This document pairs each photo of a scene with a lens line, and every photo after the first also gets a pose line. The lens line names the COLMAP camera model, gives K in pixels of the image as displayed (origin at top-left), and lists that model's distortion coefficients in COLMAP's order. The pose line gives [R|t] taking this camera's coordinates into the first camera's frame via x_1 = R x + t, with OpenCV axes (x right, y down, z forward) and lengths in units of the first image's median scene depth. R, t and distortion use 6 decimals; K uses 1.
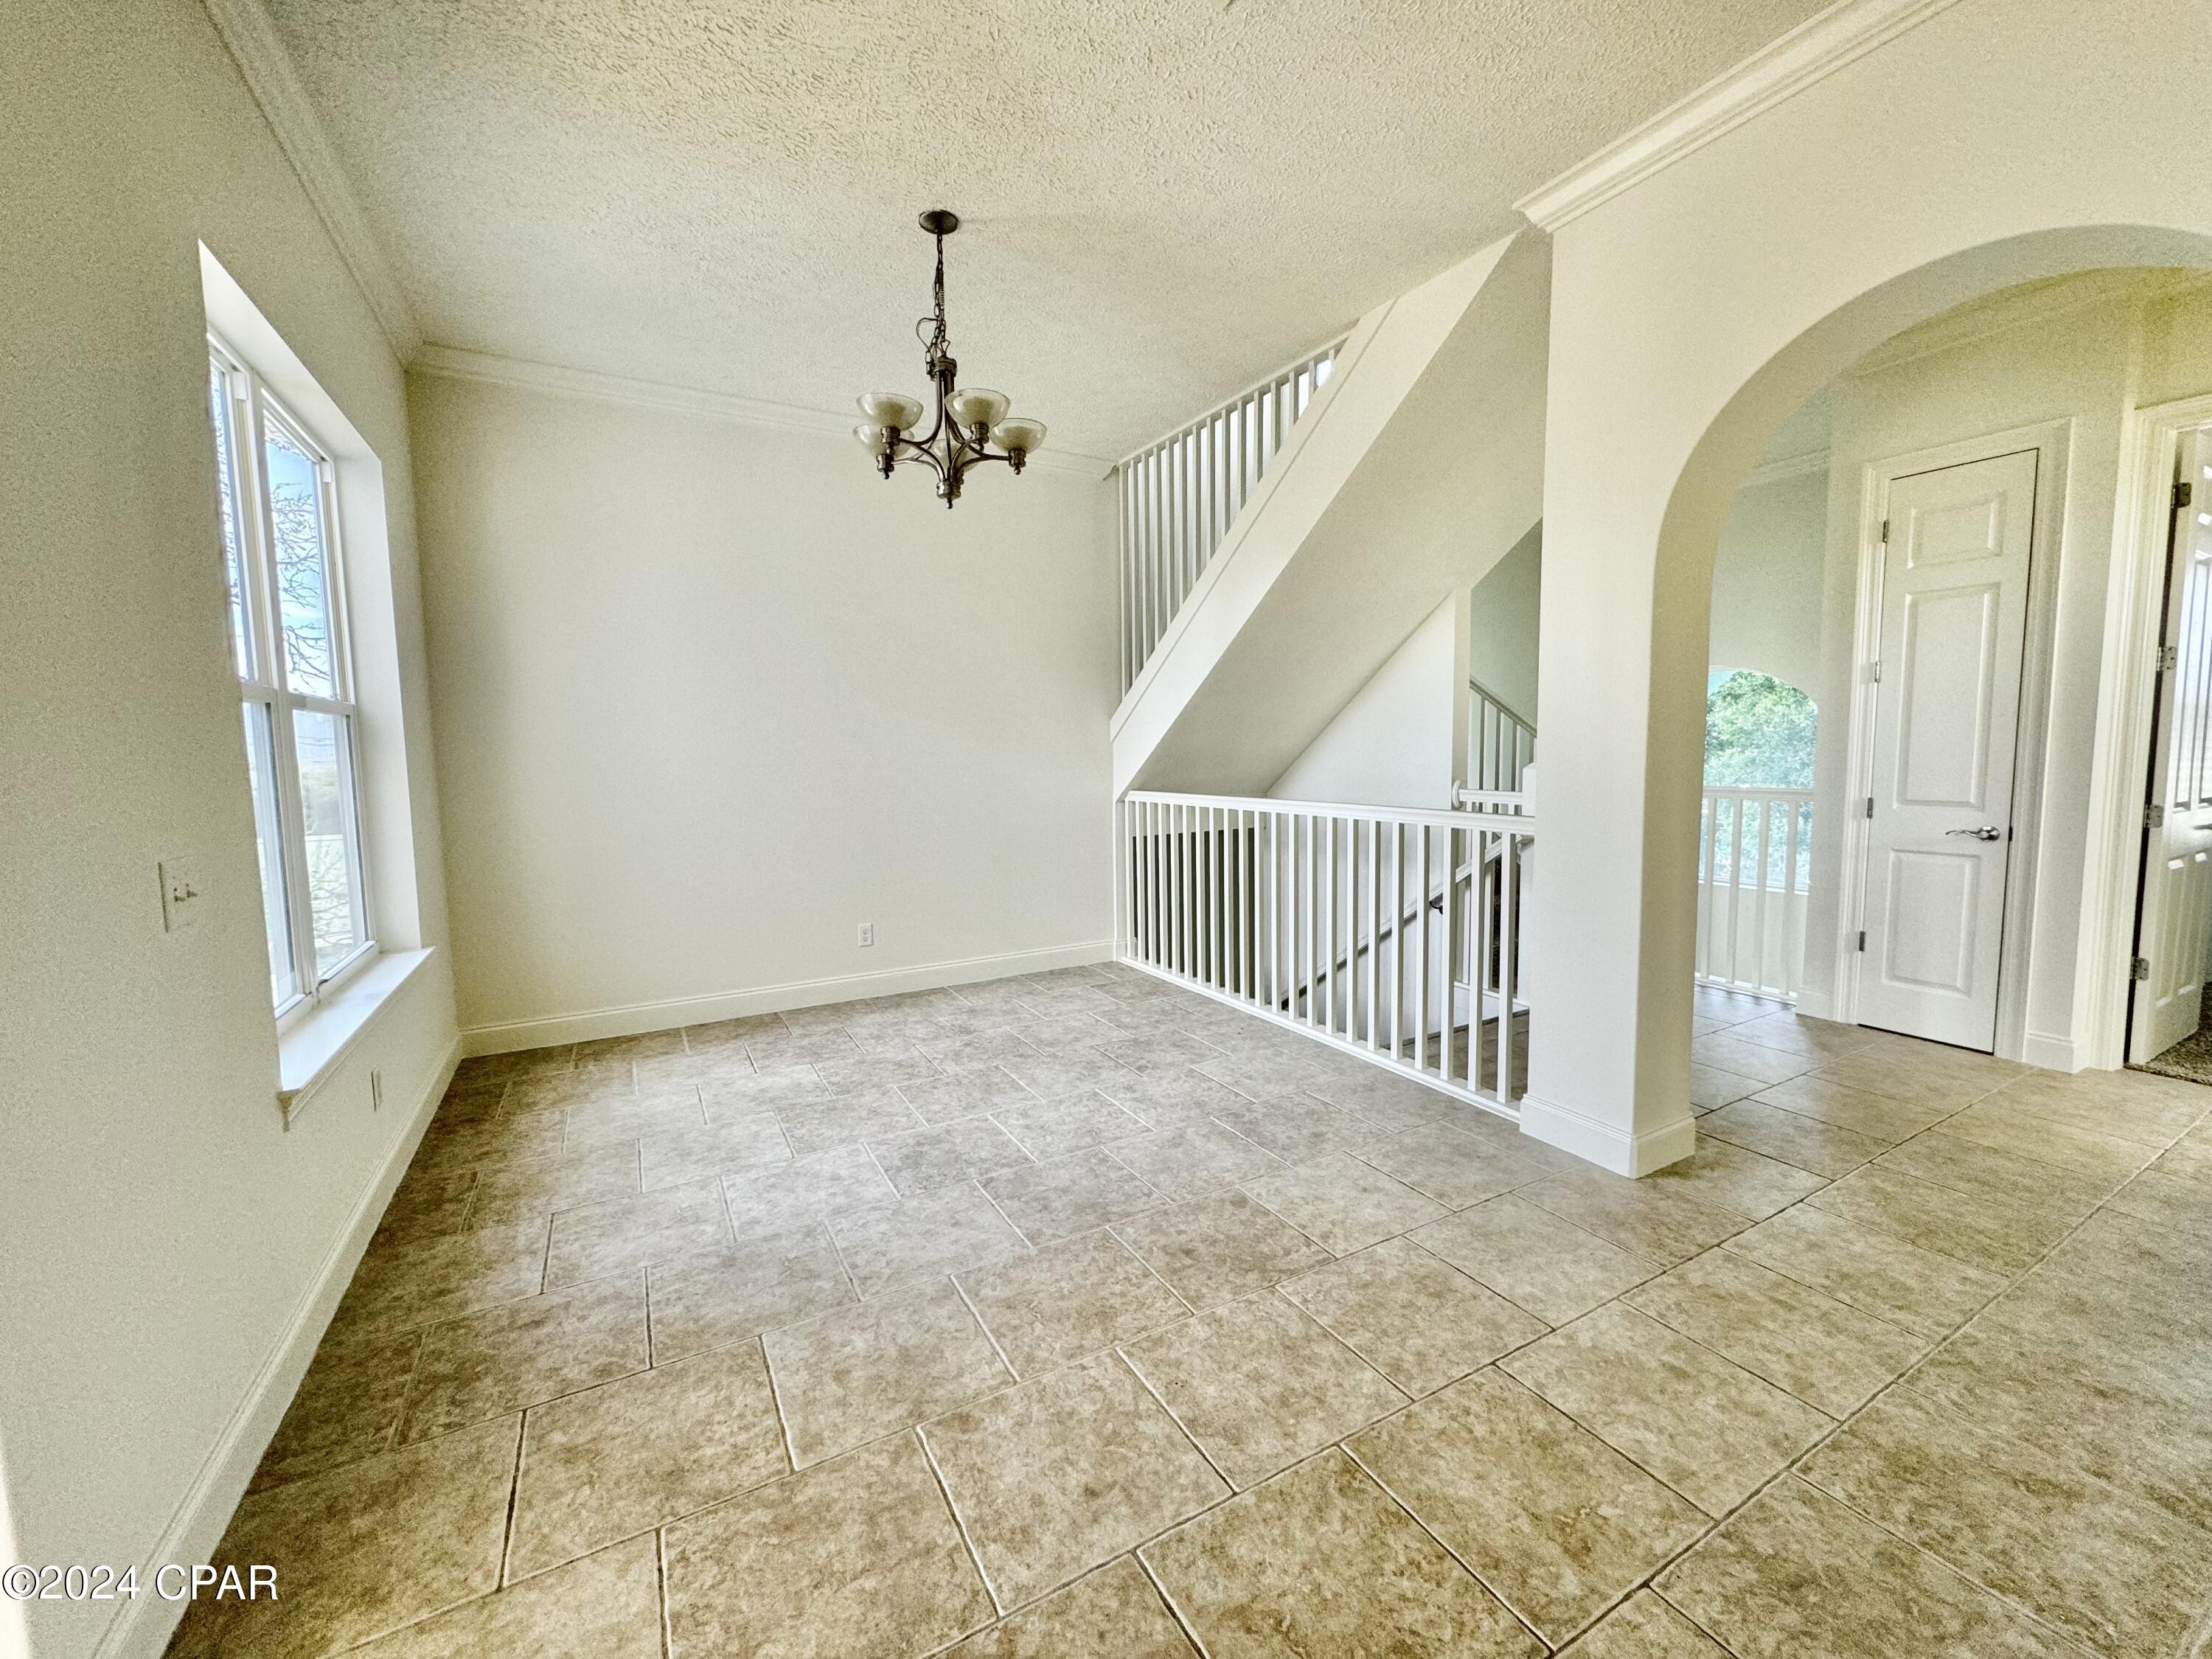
lens RADIAL K [[883.9, 0, 1110.2], [0, 883.9, 824.8], [0, 0, 1]] dist [0.012042, 0.001928]
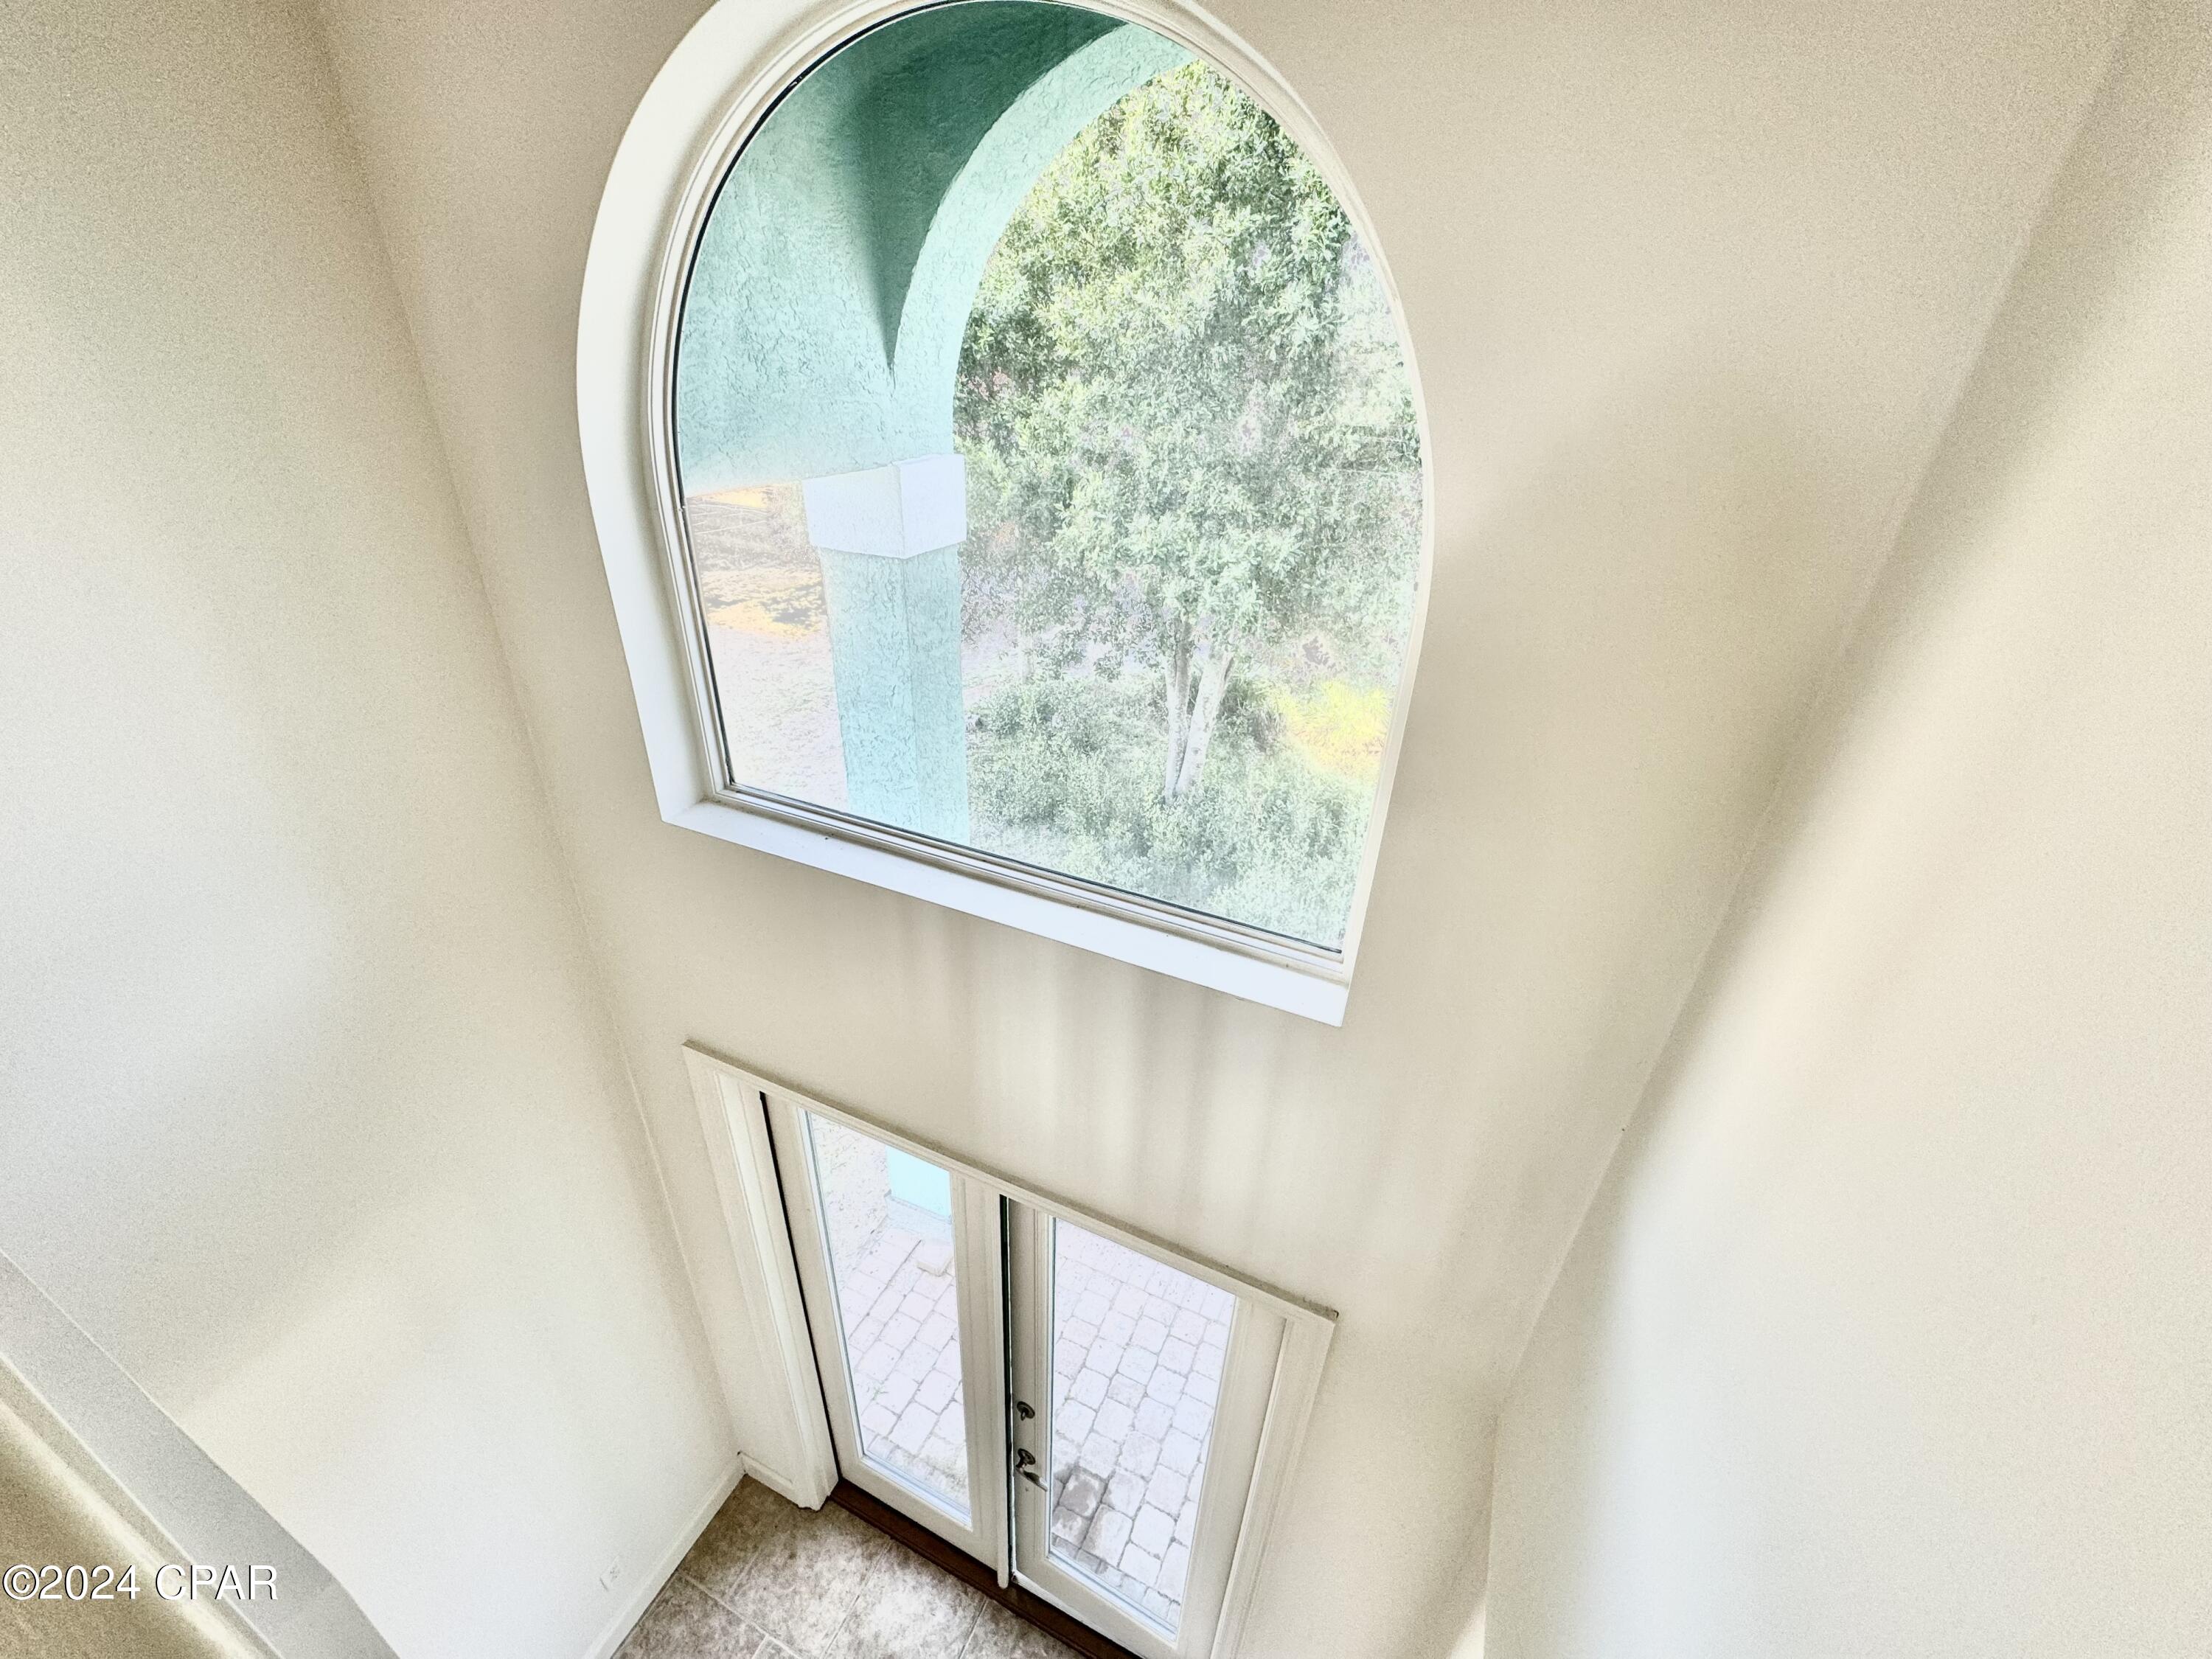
lens RADIAL K [[883.9, 0, 1099.7], [0, 883.9, 835.3], [0, 0, 1]] dist [0.012042, 0.001928]
pose [[0.815581, -0.231373, 0.530373, 0.429852], [0.001107, 0.917201, 0.398423, -0.051872], [-0.578643, -0.324359, 0.748307, 0.590221]]
